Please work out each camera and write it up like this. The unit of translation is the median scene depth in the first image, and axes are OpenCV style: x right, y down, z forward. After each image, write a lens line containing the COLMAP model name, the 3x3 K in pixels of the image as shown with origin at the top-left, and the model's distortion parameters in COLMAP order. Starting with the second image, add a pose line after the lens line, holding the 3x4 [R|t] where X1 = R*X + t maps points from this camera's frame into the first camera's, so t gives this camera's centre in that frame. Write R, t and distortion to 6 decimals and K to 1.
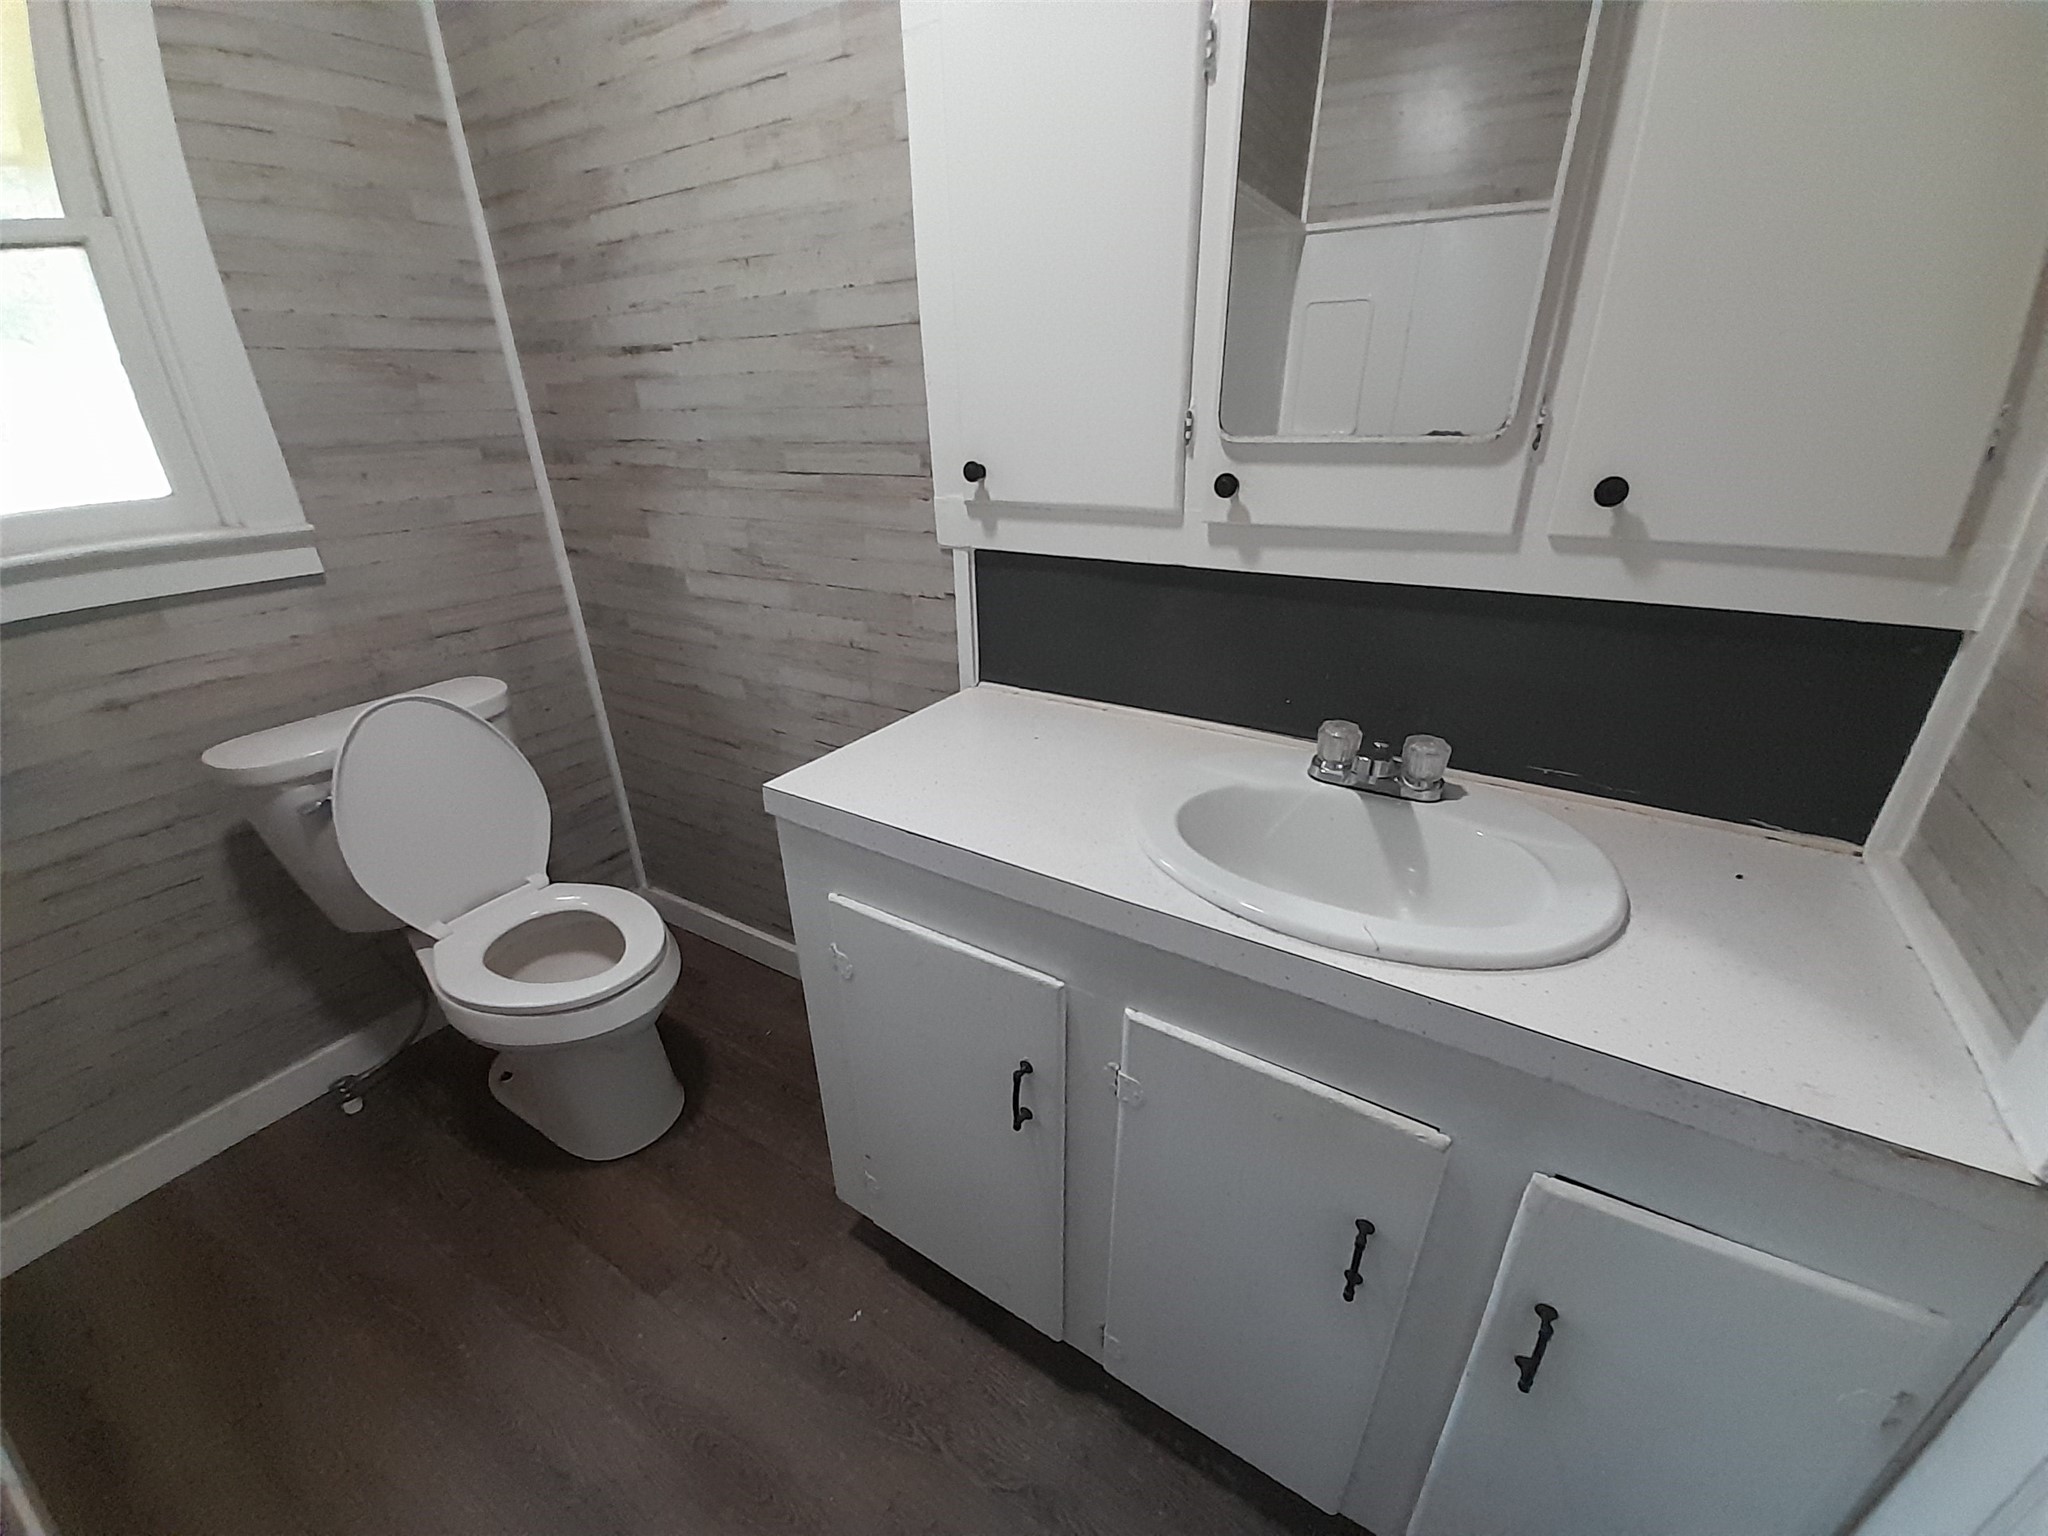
lens RADIAL K [[801.6, 0, 1038.9], [0, 801.6, 780.4], [0, 0, 1]] dist [0.021426, -0.017876]
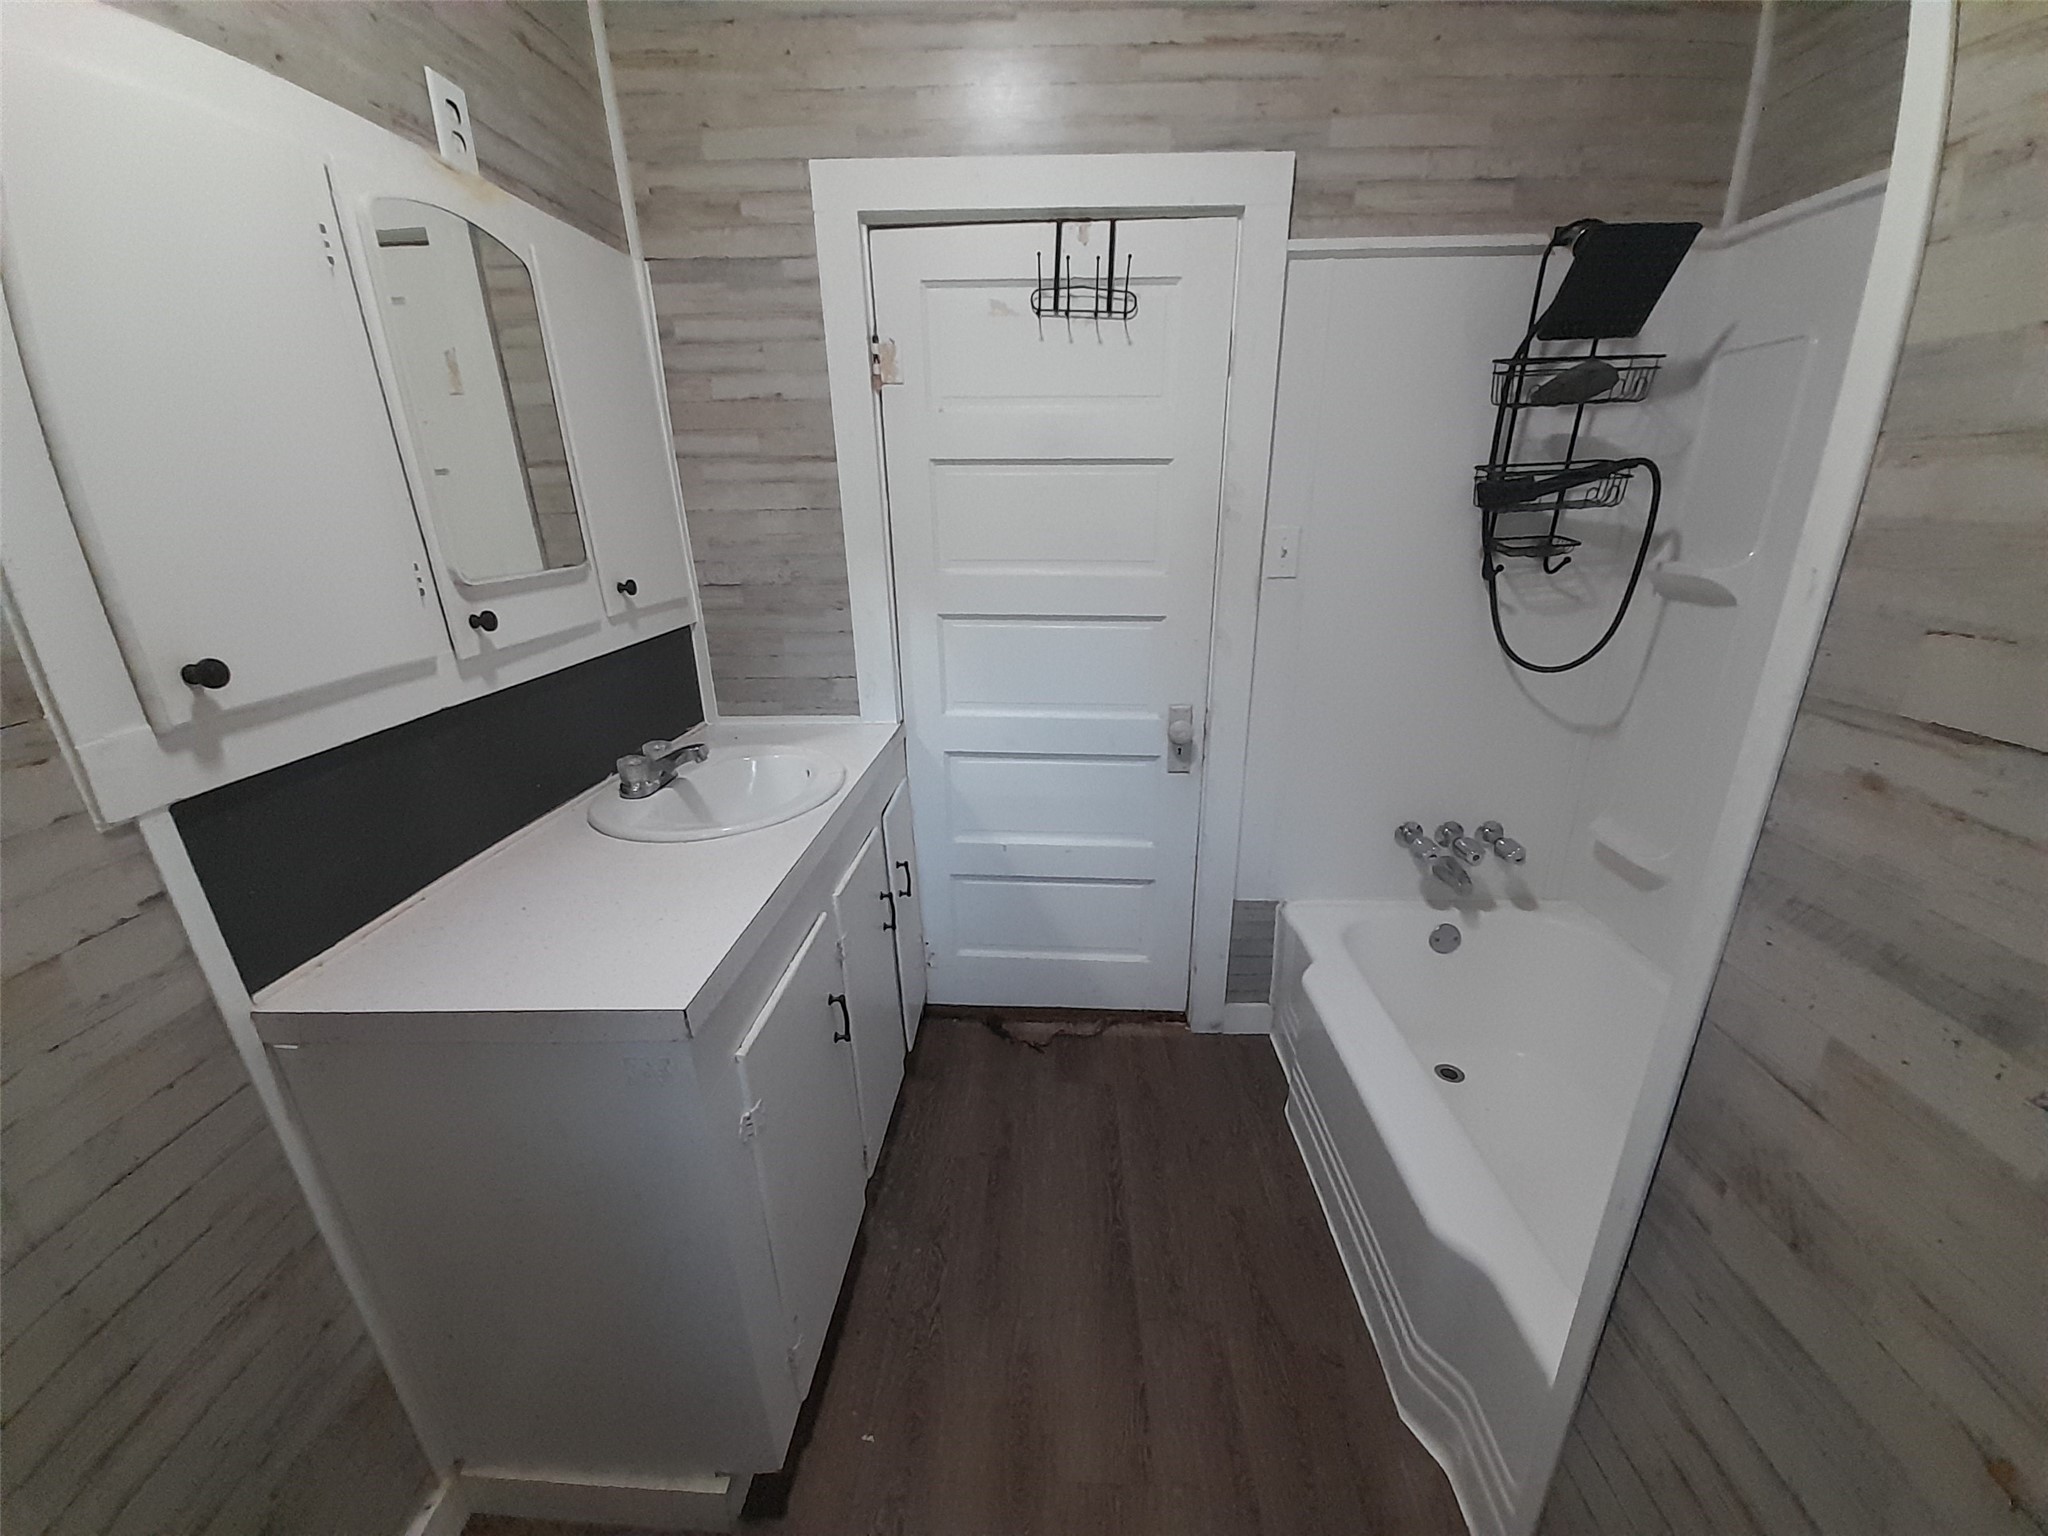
lens RADIAL K [[801.6, 0, 1038.9], [0, 801.6, 780.4], [0, 0, 1]] dist [0.021426, -0.017876]
pose [[-0.499203, -0.270774, 0.823090, -0.770553], [0.376348, 0.787882, 0.487446, -0.300413], [-0.780486, 0.553103, -0.291407, 0.563013]]
